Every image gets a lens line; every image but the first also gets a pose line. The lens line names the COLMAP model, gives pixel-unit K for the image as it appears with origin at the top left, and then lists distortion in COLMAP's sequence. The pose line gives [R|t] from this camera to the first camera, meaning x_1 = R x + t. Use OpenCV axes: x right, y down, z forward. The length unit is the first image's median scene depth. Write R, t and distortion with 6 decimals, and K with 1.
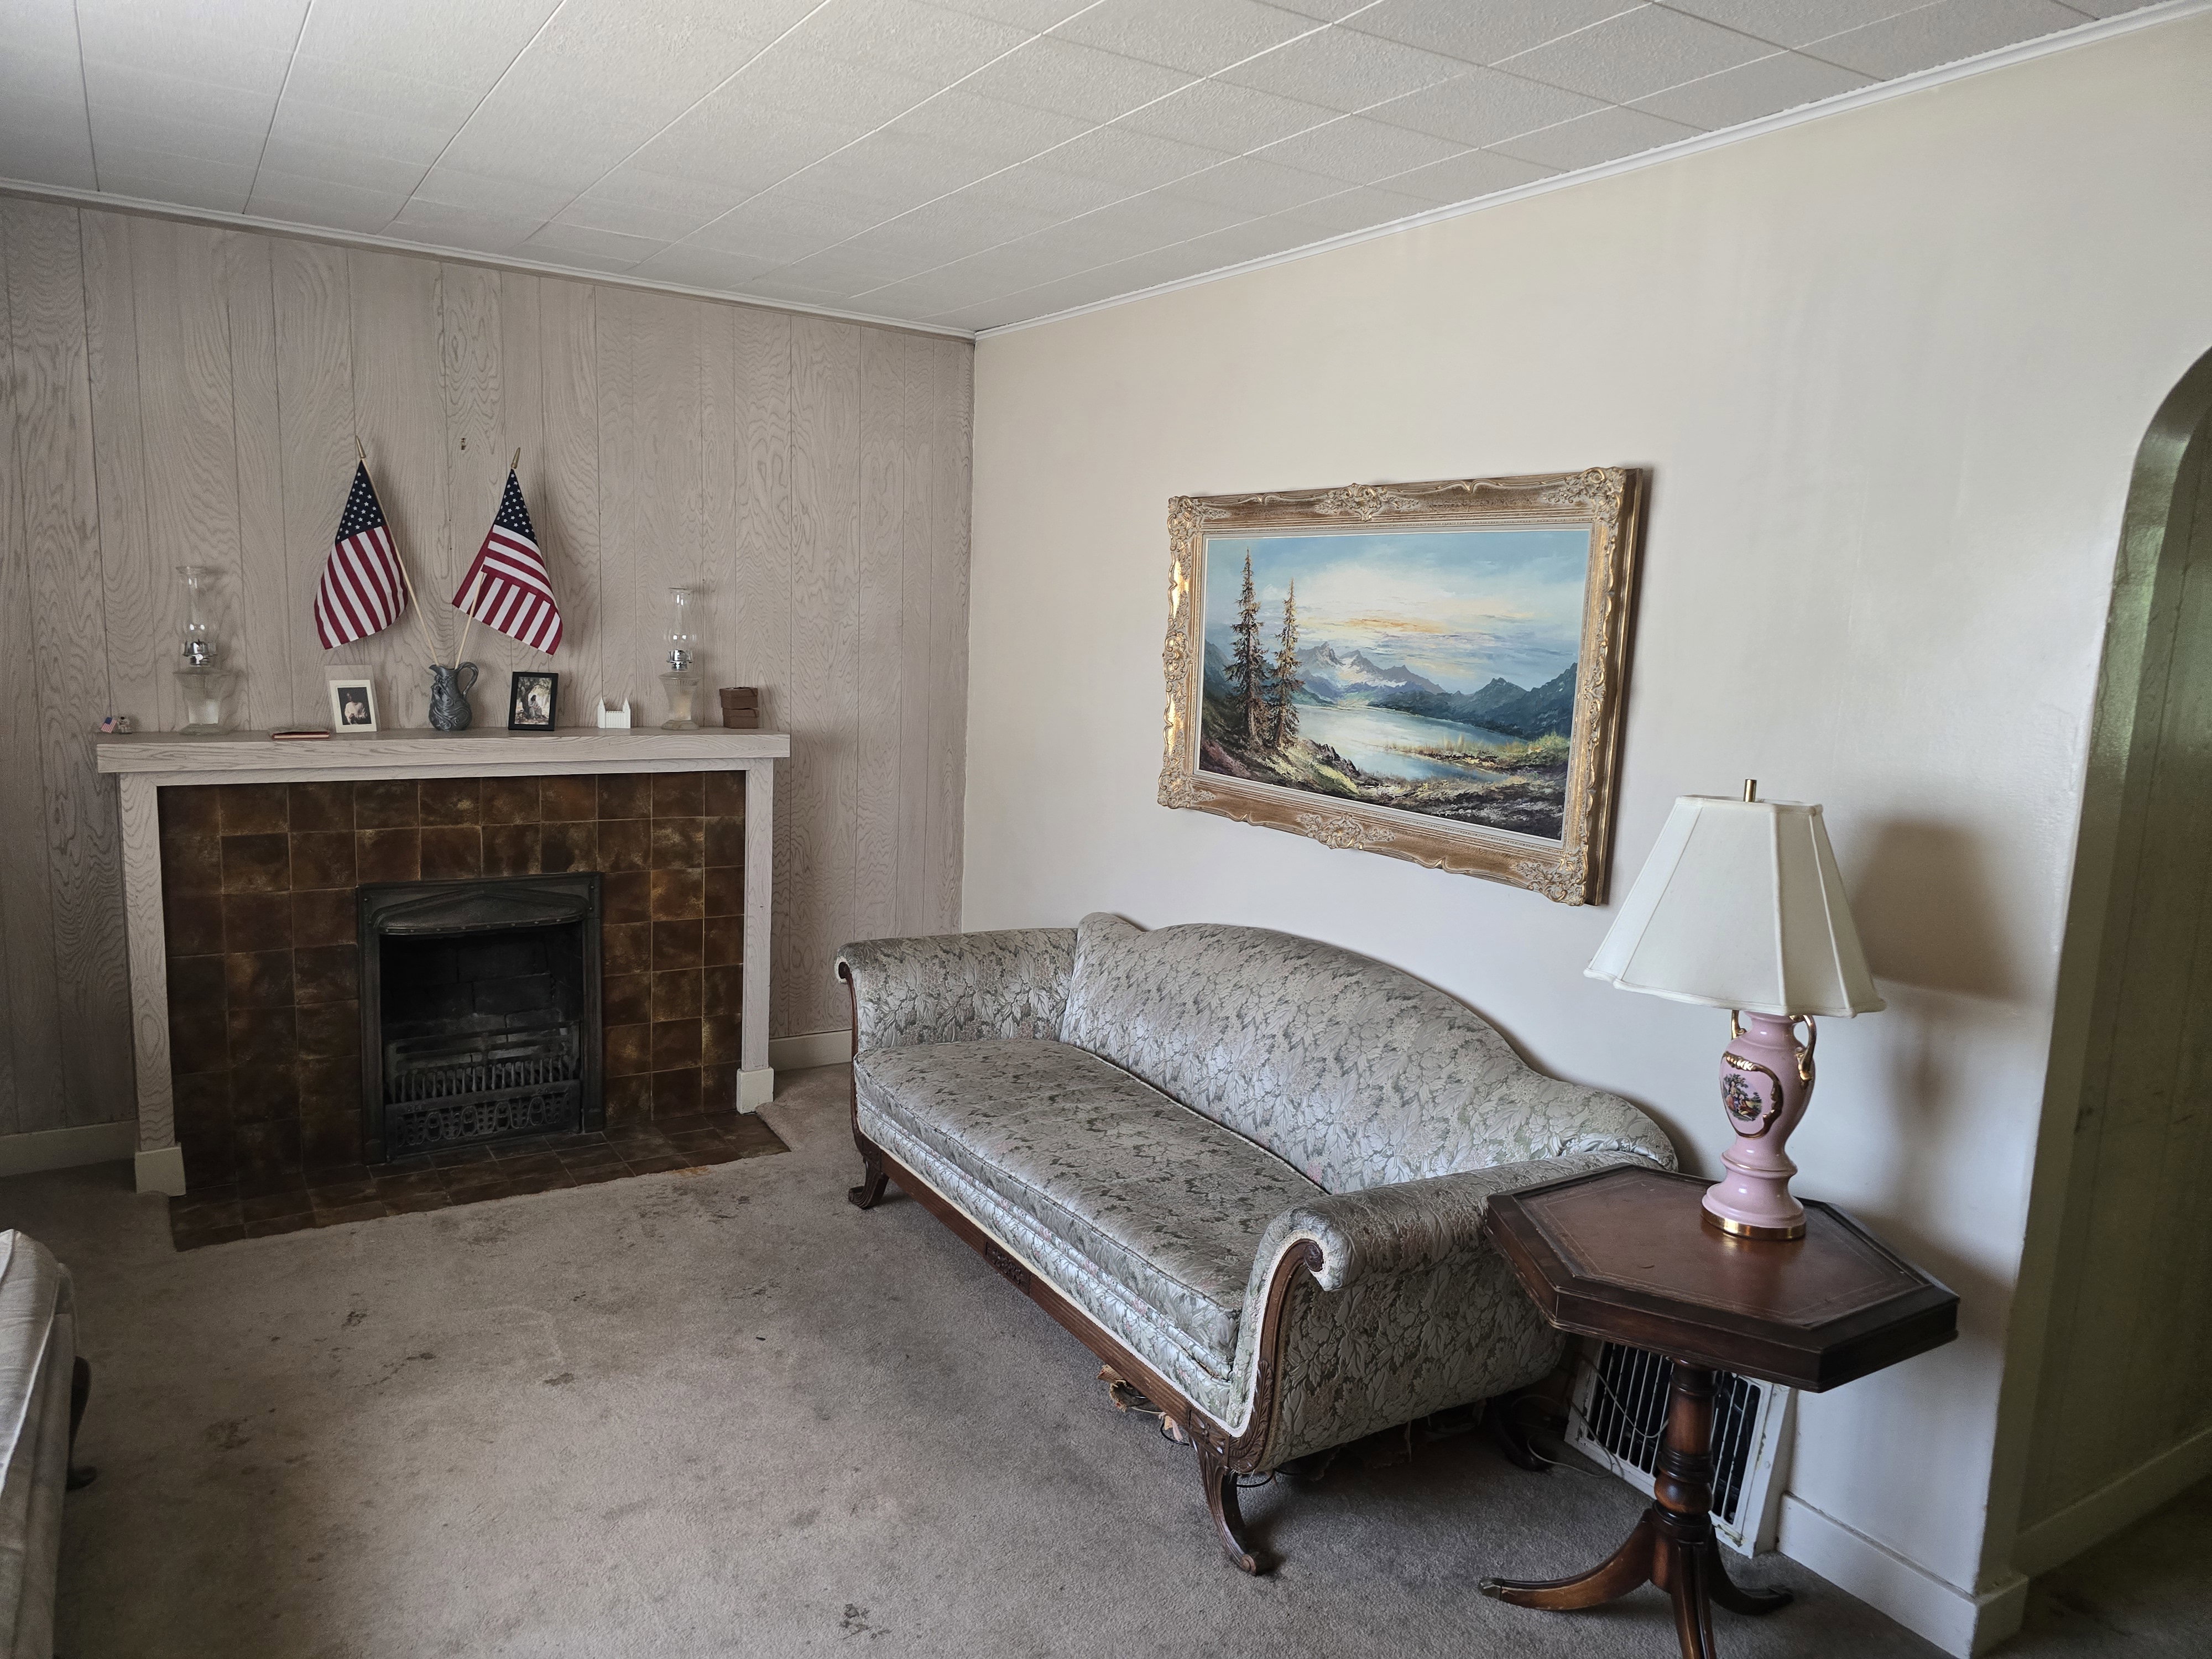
lens RADIAL K [[1444.1, 0, 1132.7], [0, 1444.1, 857.3], [0, 0, 1]] dist [0.056644, -0.040739]
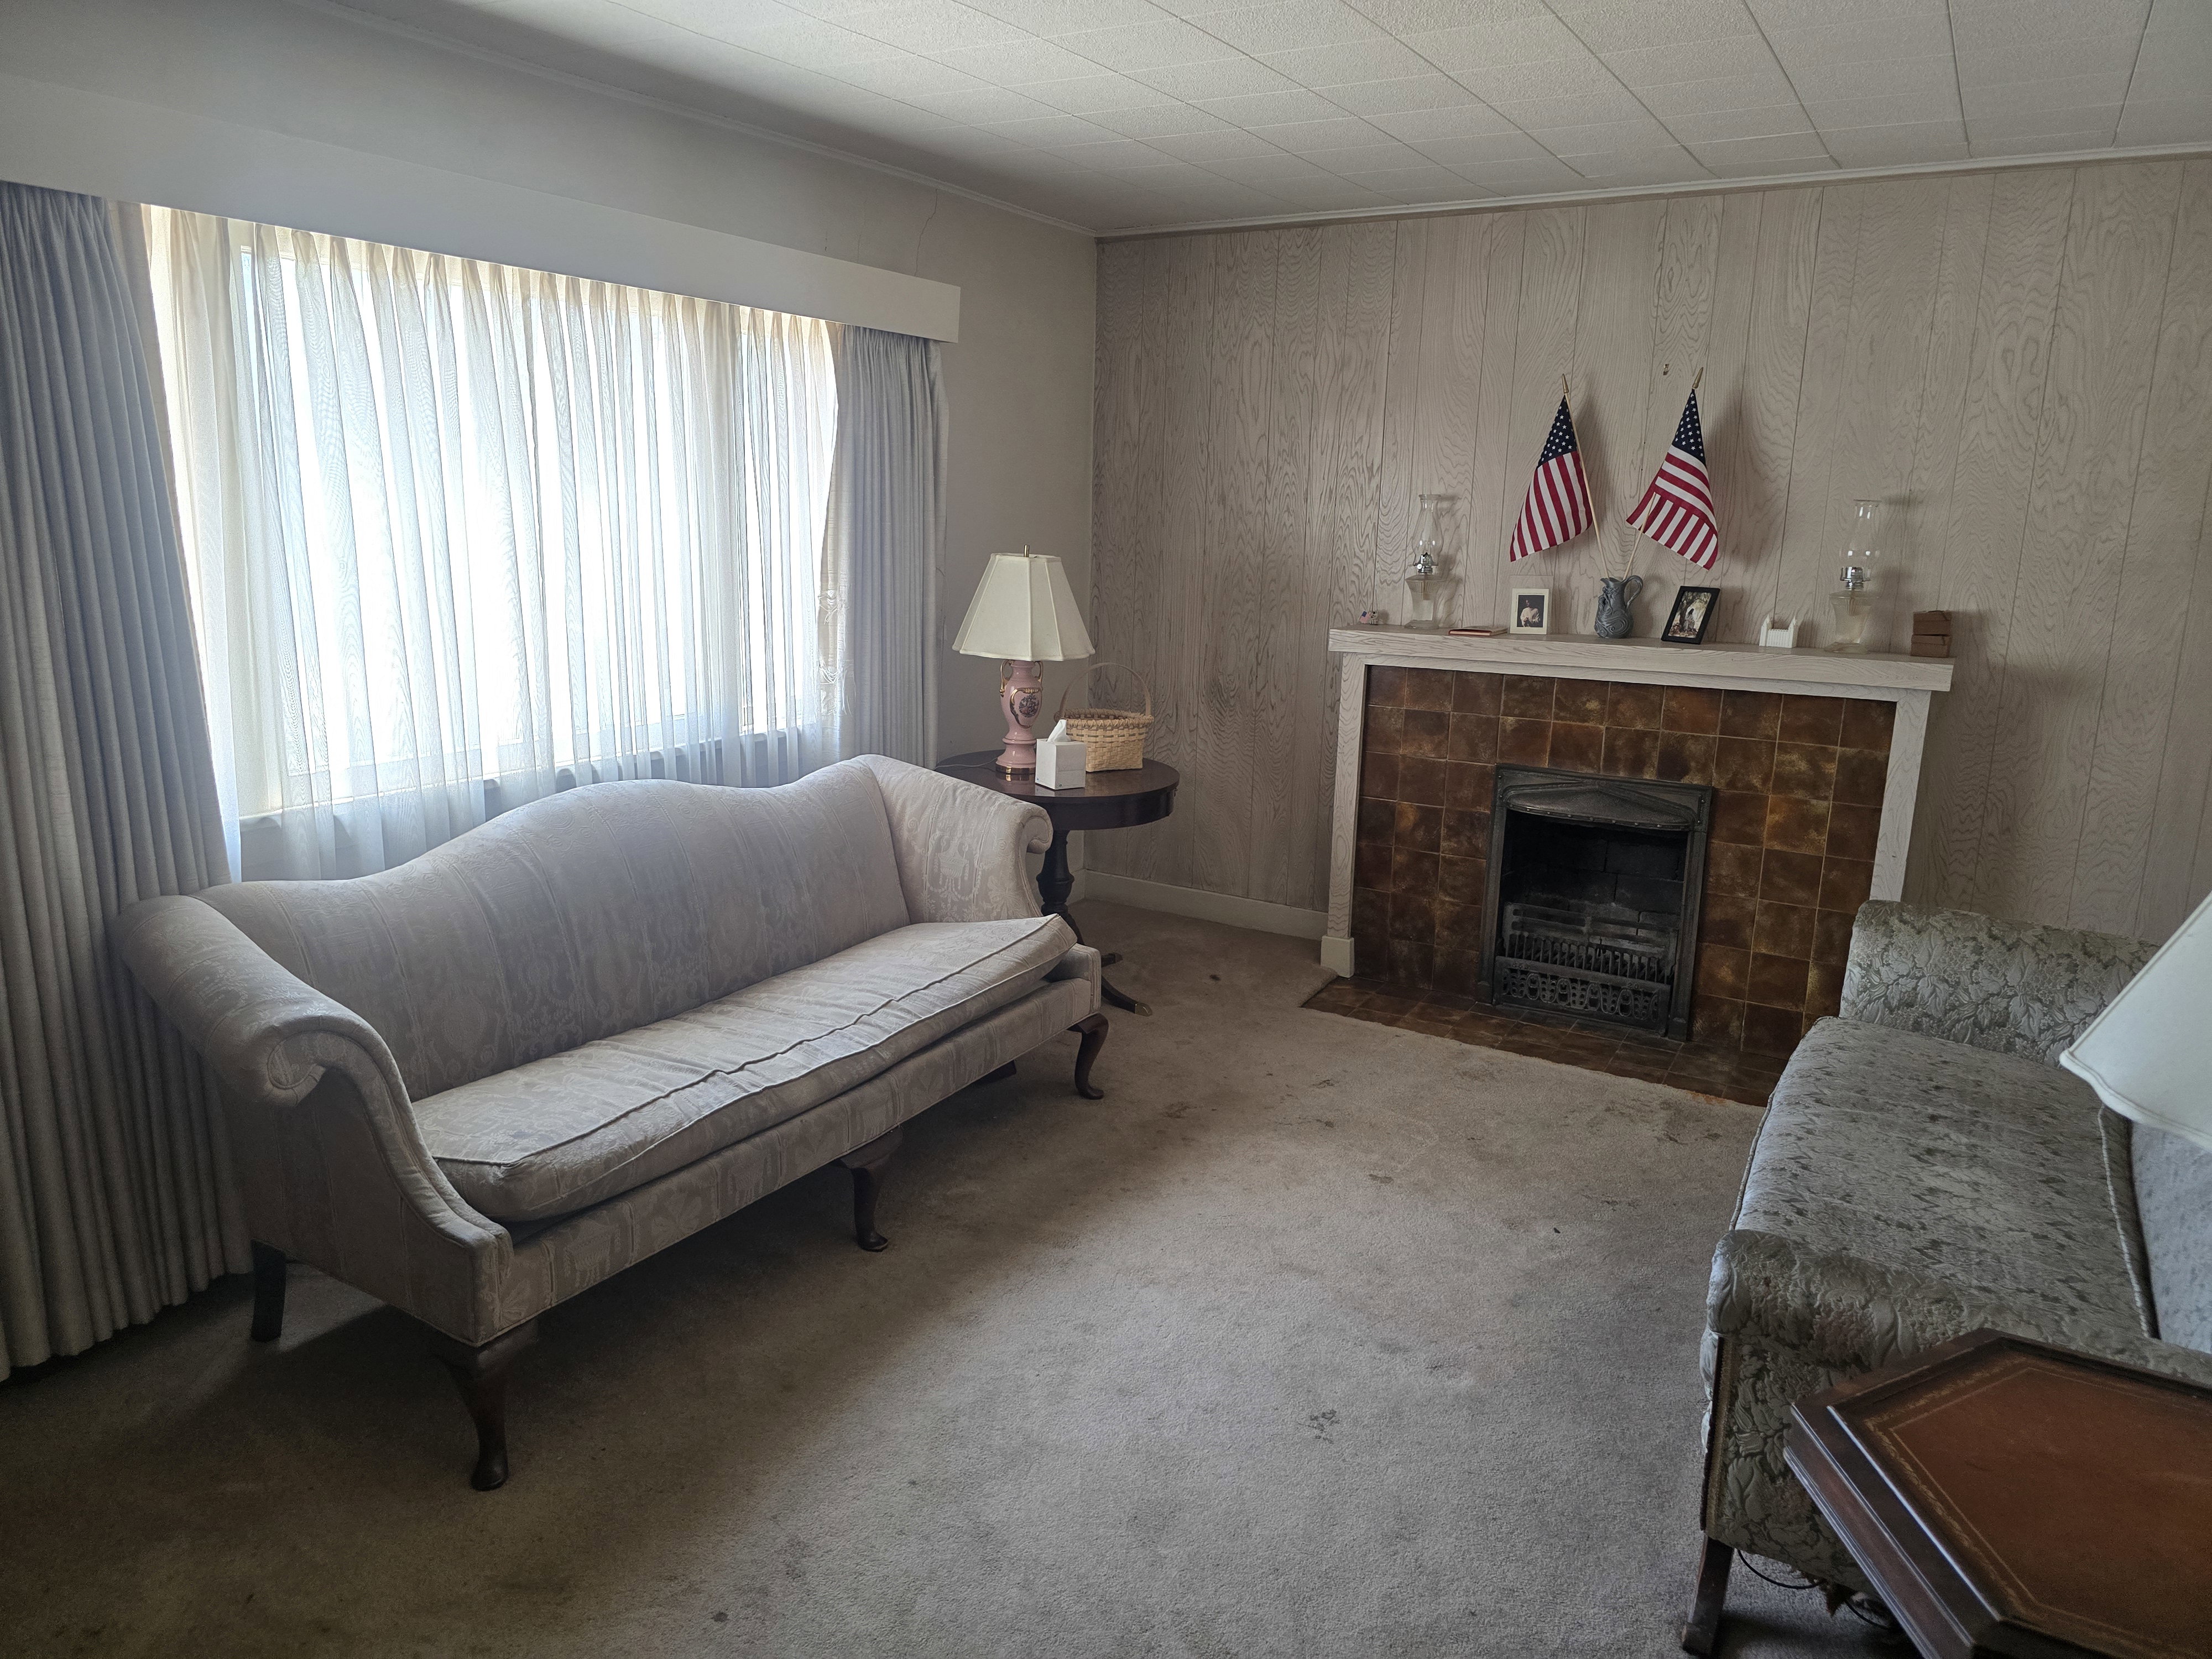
lens RADIAL K [[1496.9, 0, 1108.6], [0, 1496.9, 821.1], [0, 0, 1]] dist [0.055610, -0.046232]
pose [[0.469938, 0.162464, -0.867620, 0.354439], [-0.149666, 0.983350, 0.103069, -0.012204], [0.869919, 0.081417, 0.486429, 0.137930]]
